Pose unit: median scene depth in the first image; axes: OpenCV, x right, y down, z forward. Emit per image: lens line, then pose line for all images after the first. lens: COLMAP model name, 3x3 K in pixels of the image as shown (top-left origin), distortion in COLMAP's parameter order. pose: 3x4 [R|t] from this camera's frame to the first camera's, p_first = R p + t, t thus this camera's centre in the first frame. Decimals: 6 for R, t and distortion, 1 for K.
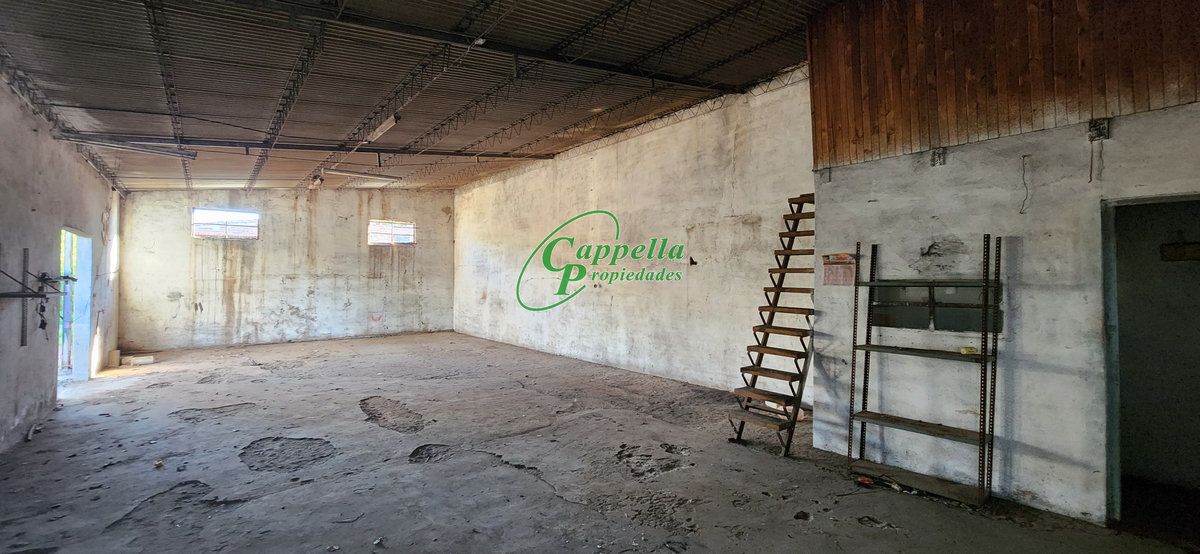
lens RADIAL K [[486.2, 0, 596.7], [0, 486.2, 275.2], [0, 0, 1]] dist [0.002093, -0.000924]
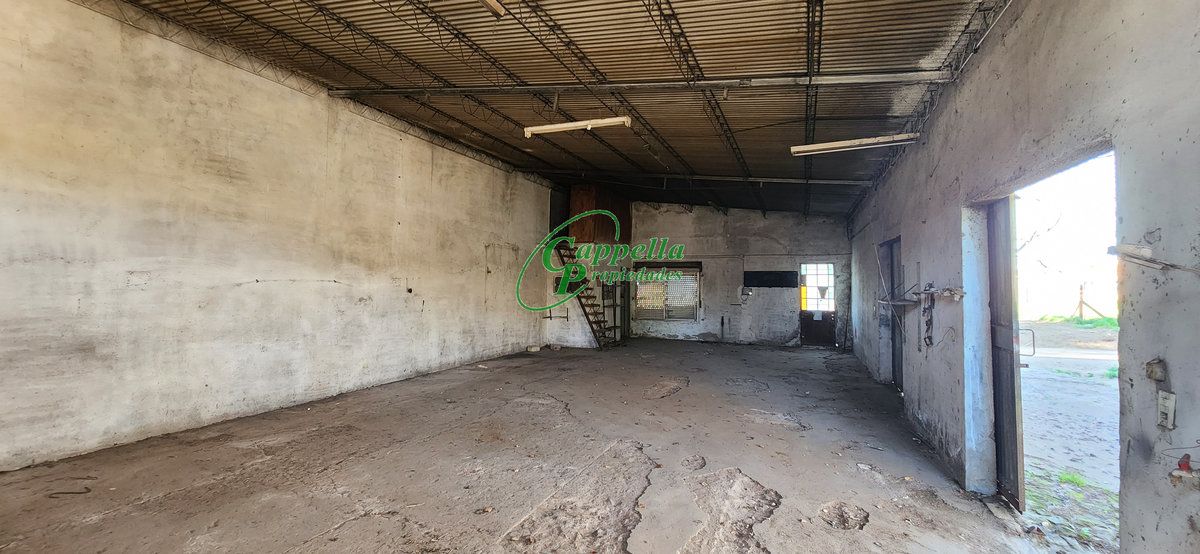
lens RADIAL K [[486.2, 0, 600.2], [0, 486.2, 279.4], [0, 0, 1]] dist [0.002093, -0.000924]
pose [[-0.484761, -0.000966, 0.874646, -0.757823], [-0.019106, 0.999772, -0.009484, 0.002950], [-0.874438, -0.021308, -0.484669, 0.912149]]
